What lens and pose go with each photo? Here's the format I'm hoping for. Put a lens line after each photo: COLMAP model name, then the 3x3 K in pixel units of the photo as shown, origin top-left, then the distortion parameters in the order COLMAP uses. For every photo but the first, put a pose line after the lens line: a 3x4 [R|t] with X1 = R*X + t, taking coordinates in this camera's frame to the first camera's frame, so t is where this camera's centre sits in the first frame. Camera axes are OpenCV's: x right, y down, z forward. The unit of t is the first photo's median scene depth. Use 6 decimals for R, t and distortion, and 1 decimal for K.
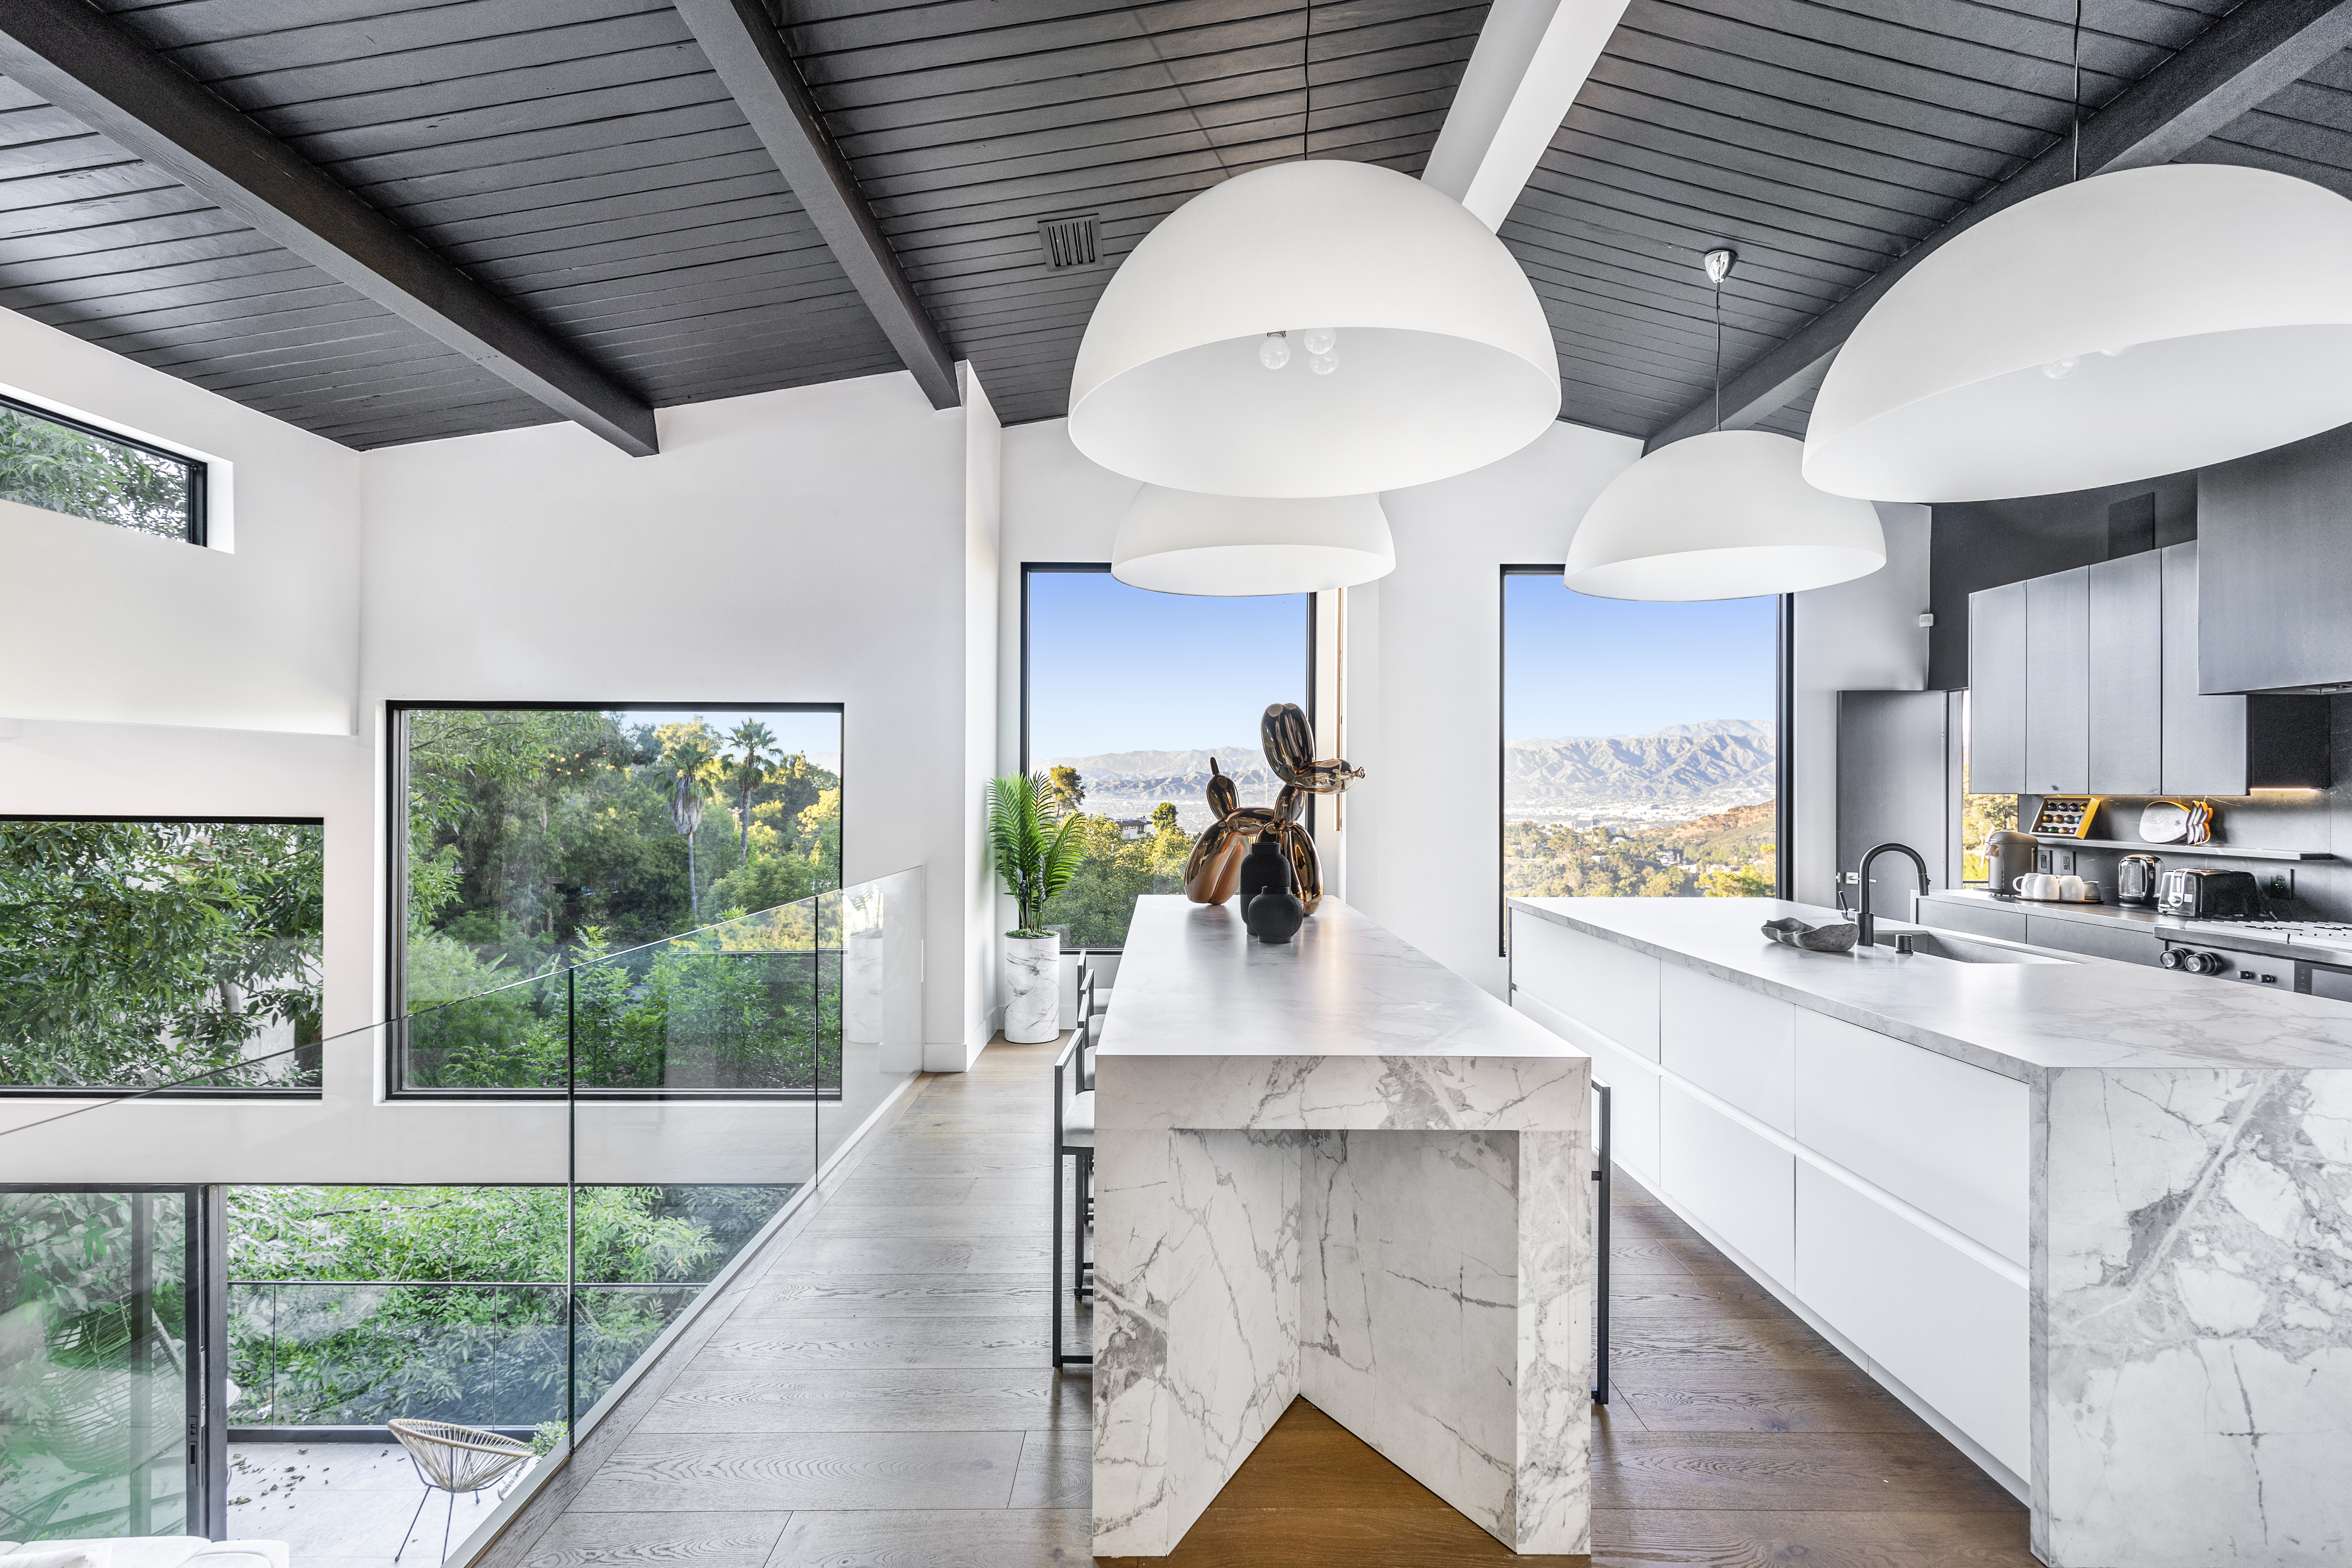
lens RADIAL K [[1050.3, 0, 1176.0], [0, 1050.3, 784.0], [0, 0, 1]] dist [0.003301, -0.000084]
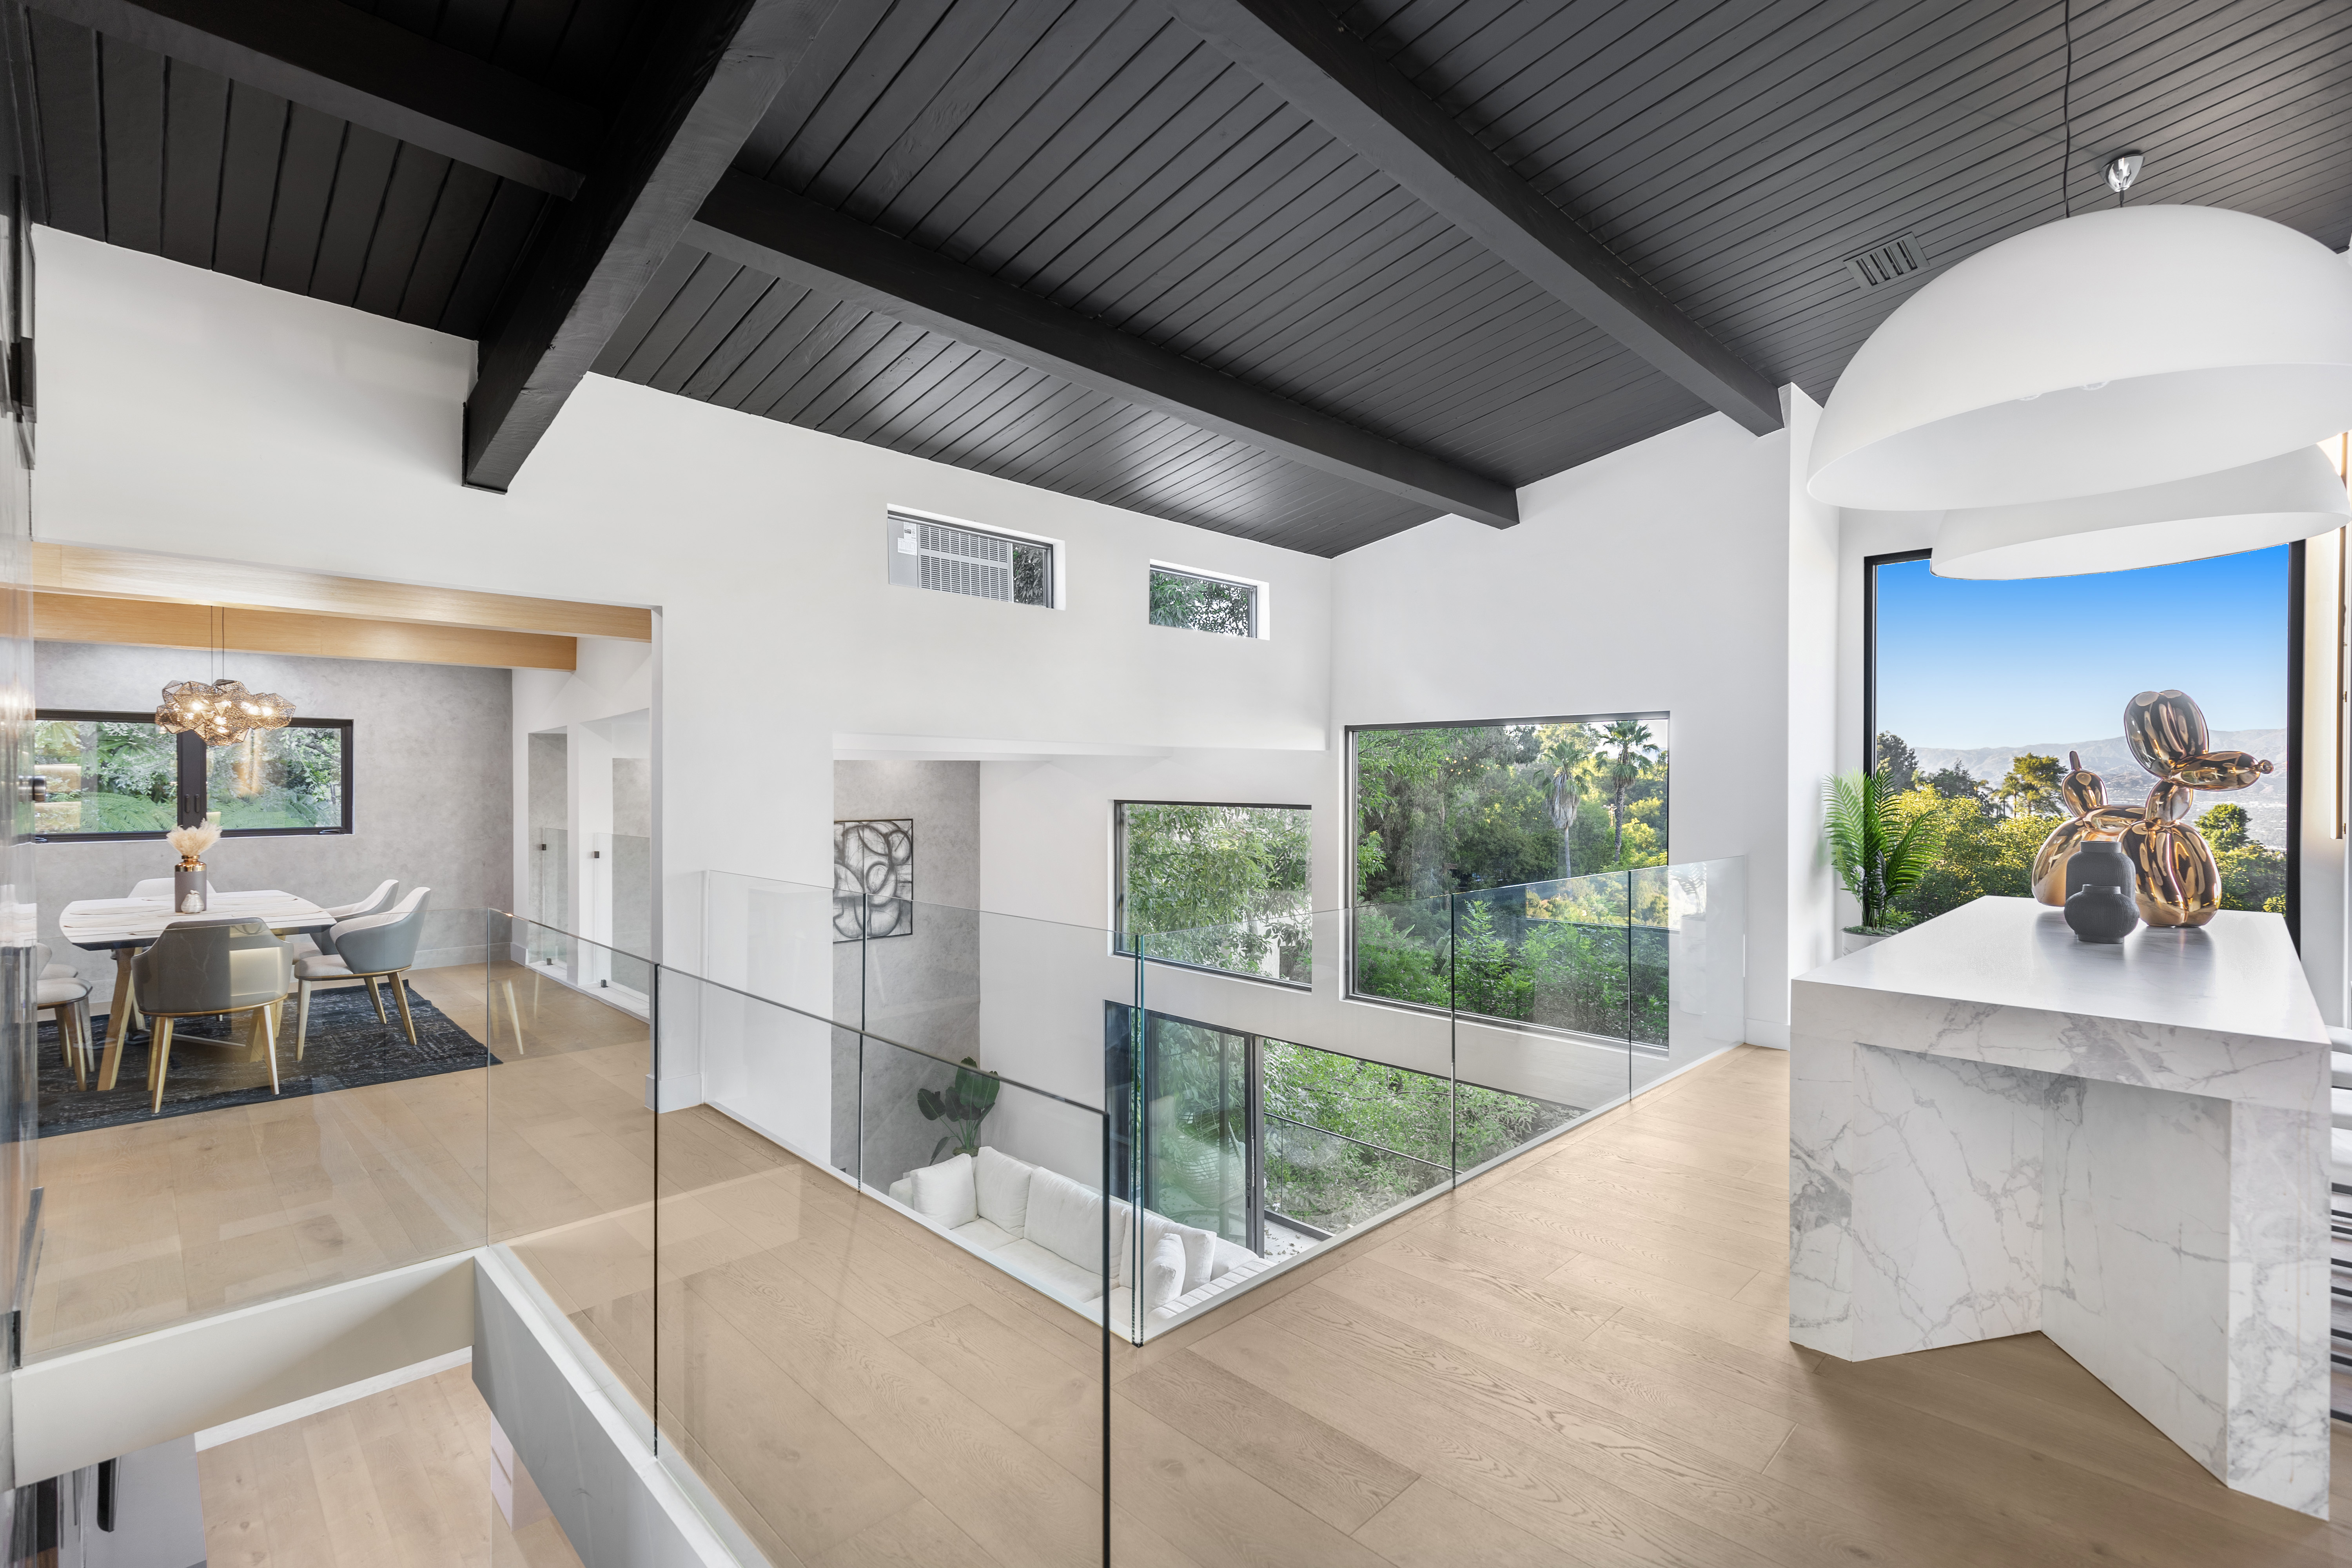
lens RADIAL K [[1058.0, 0, 1175.7], [0, 1058.0, 790.7], [0, 0, 1]] dist [0.008631, 0.000406]
pose [[0.705115, 0.002683, -0.709088, 0.124506], [0.003952, 0.999962, 0.007713, -0.000896], [0.709082, -0.008240, 0.705078, -0.200650]]
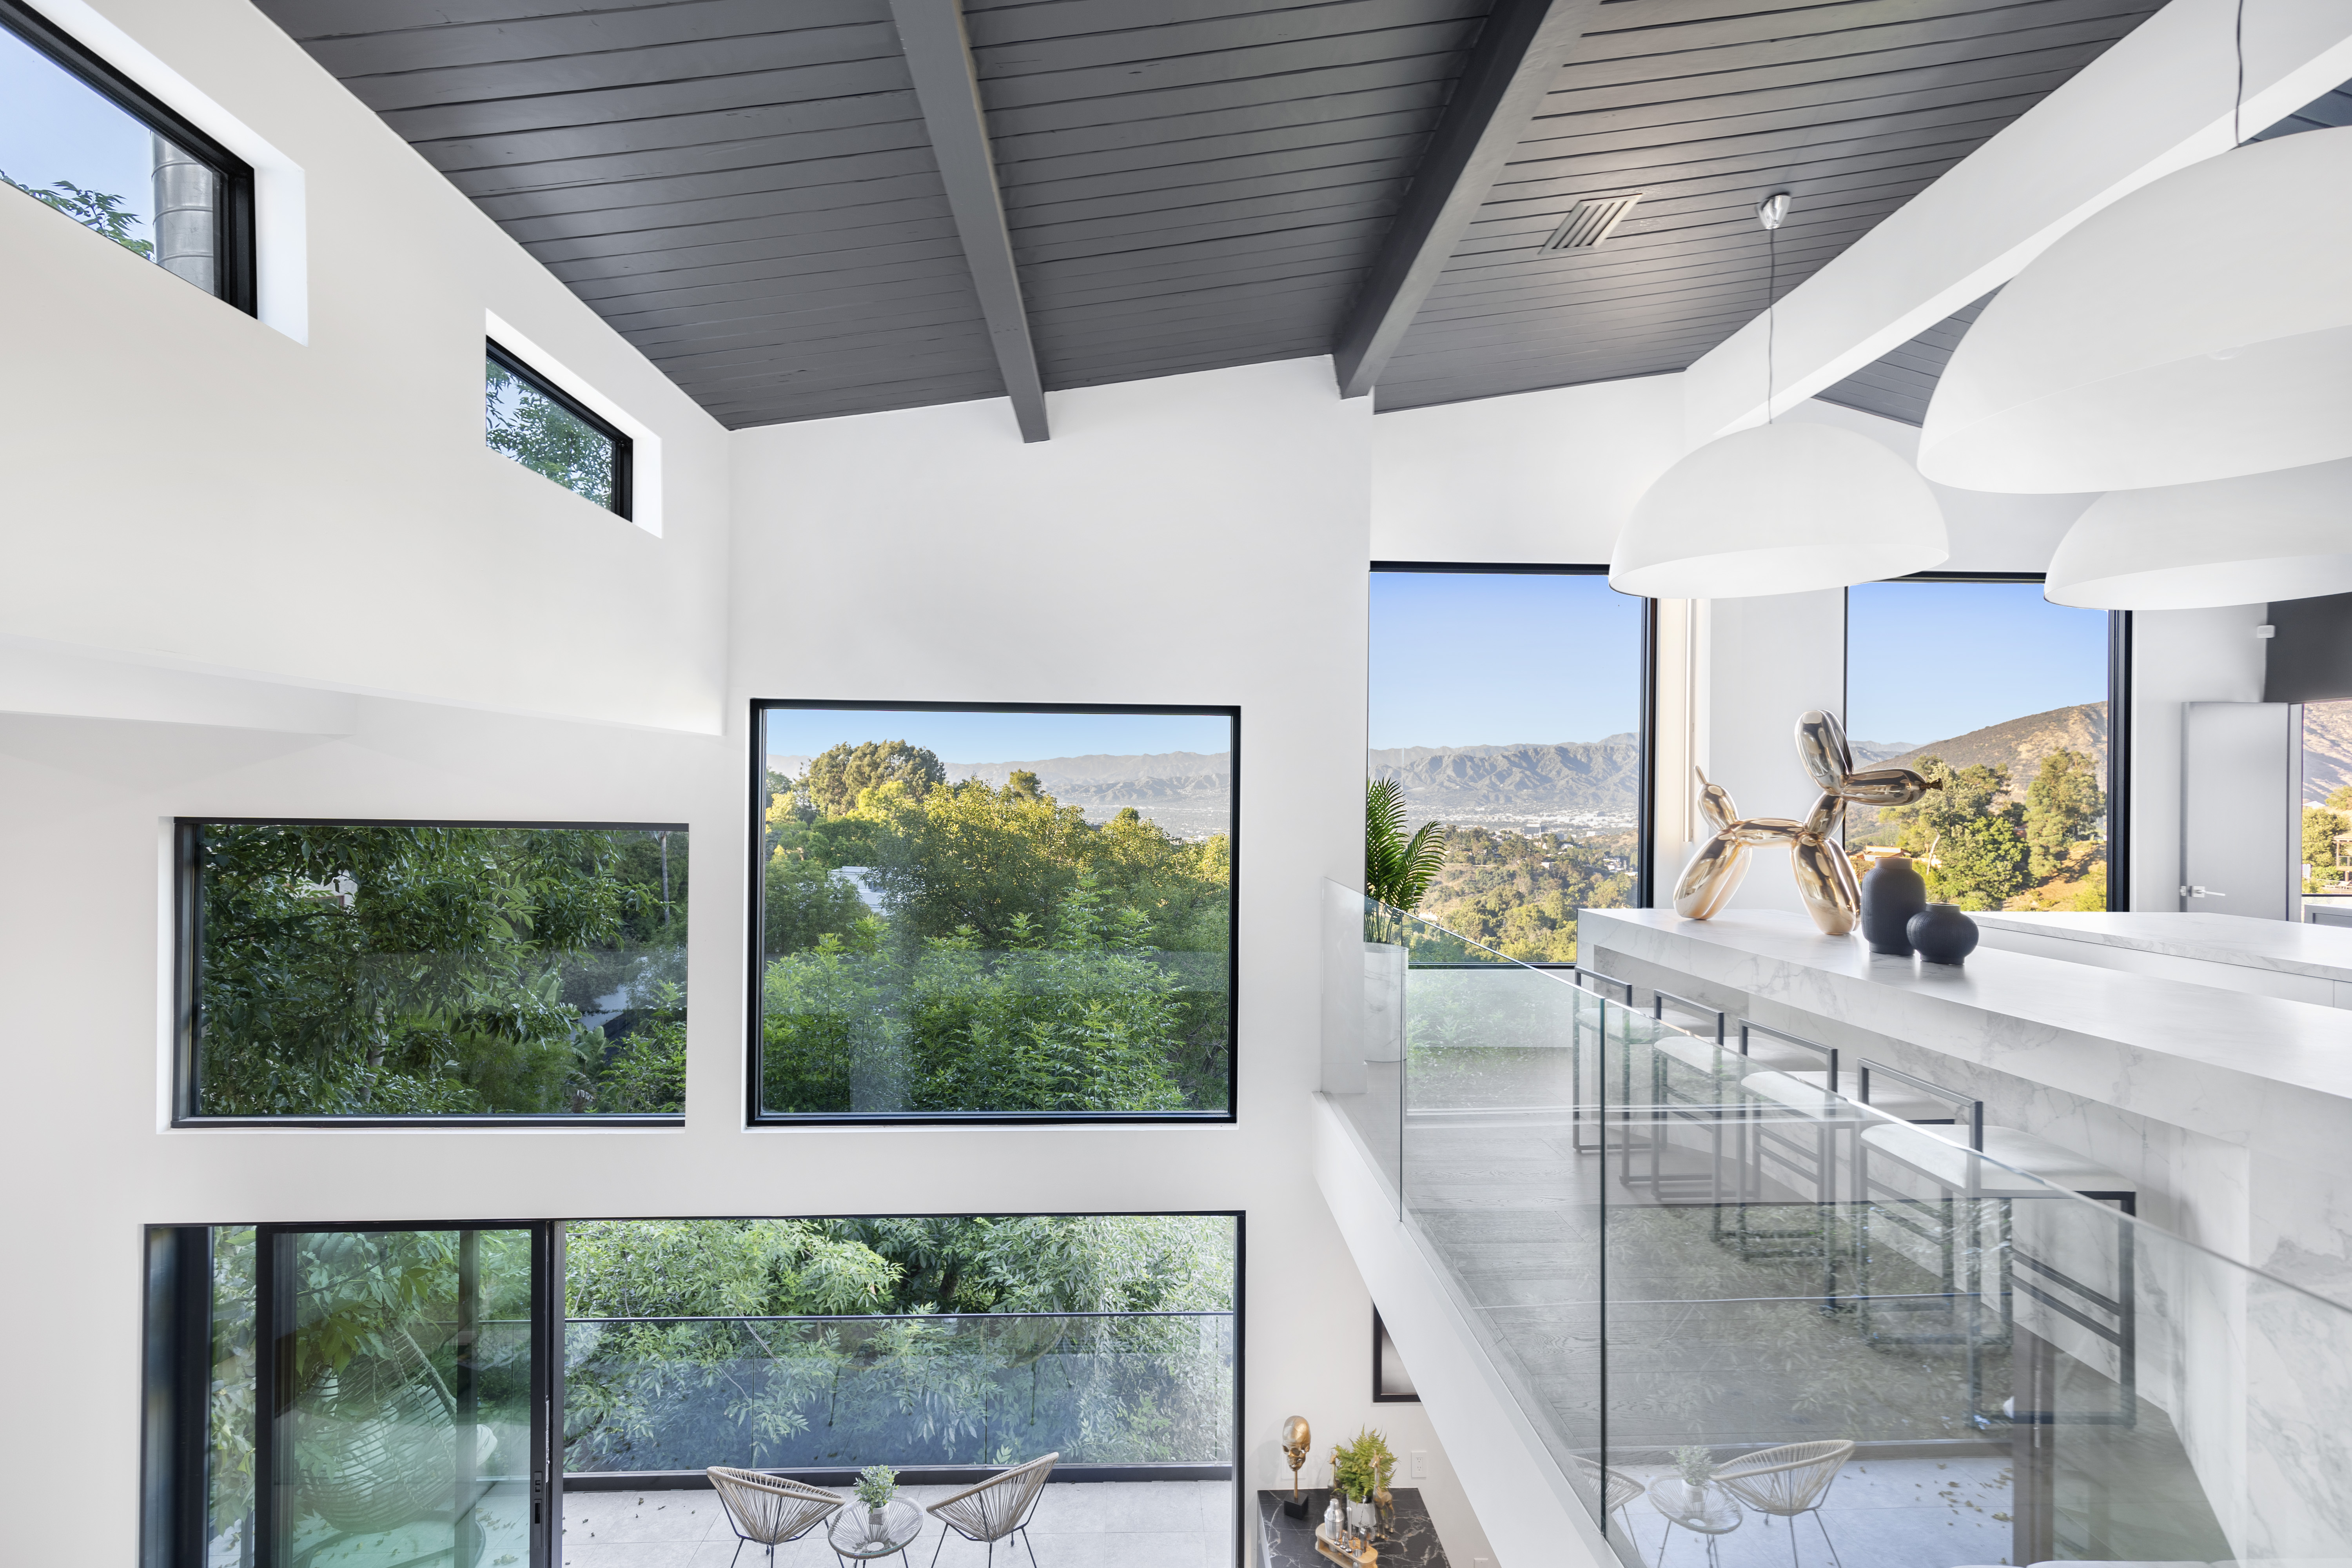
lens RADIAL K [[1058.0, 0, 1175.7], [0, 1058.0, 790.7], [0, 0, 1]] dist [0.008631, 0.000406]
pose [[0.998991, 0.005096, 0.044614, -0.401350], [-0.005172, 0.999985, 0.001601, -0.001077], [-0.044605, -0.001830, 0.999003, 0.042716]]
